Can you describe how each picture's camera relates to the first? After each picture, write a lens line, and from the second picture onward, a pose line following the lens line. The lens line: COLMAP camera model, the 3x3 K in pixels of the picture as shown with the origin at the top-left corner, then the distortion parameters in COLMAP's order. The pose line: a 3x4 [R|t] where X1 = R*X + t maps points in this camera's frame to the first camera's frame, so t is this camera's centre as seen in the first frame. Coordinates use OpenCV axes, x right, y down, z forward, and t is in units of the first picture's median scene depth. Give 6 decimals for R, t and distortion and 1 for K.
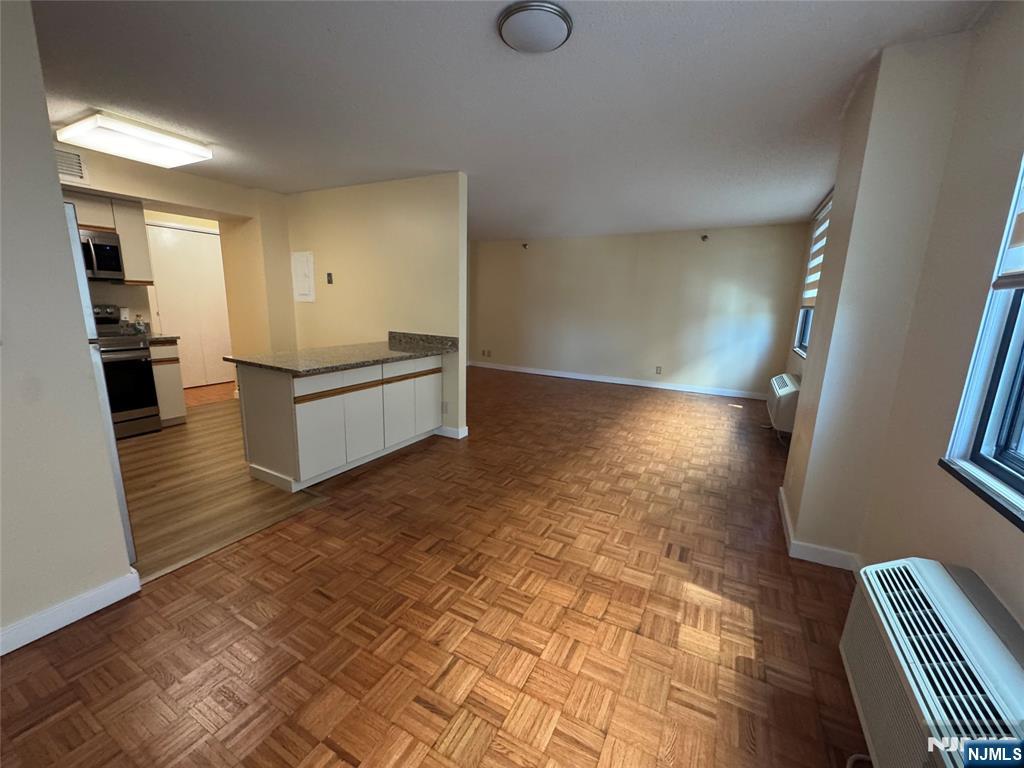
lens RADIAL K [[408.6, 0, 515.7], [0, 408.6, 383.0], [0, 0, 1]] dist [-0.001241, -0.000526]
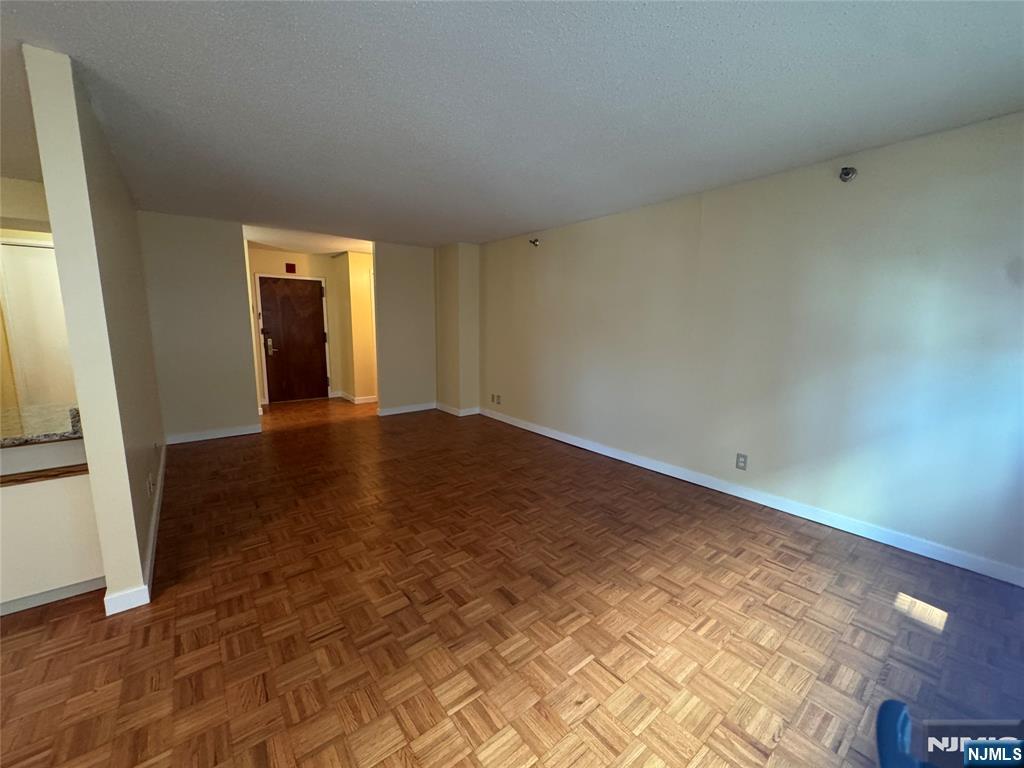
lens RADIAL K [[408.6, 0, 516.7], [0, 408.6, 383.7], [0, 0, 1]] dist [-0.001241, -0.000526]
pose [[0.920150, 0.040247, -0.389493, 0.575937], [-0.061809, 0.997162, -0.042982, -0.172441], [0.386657, 0.063624, 0.920026, 0.876697]]
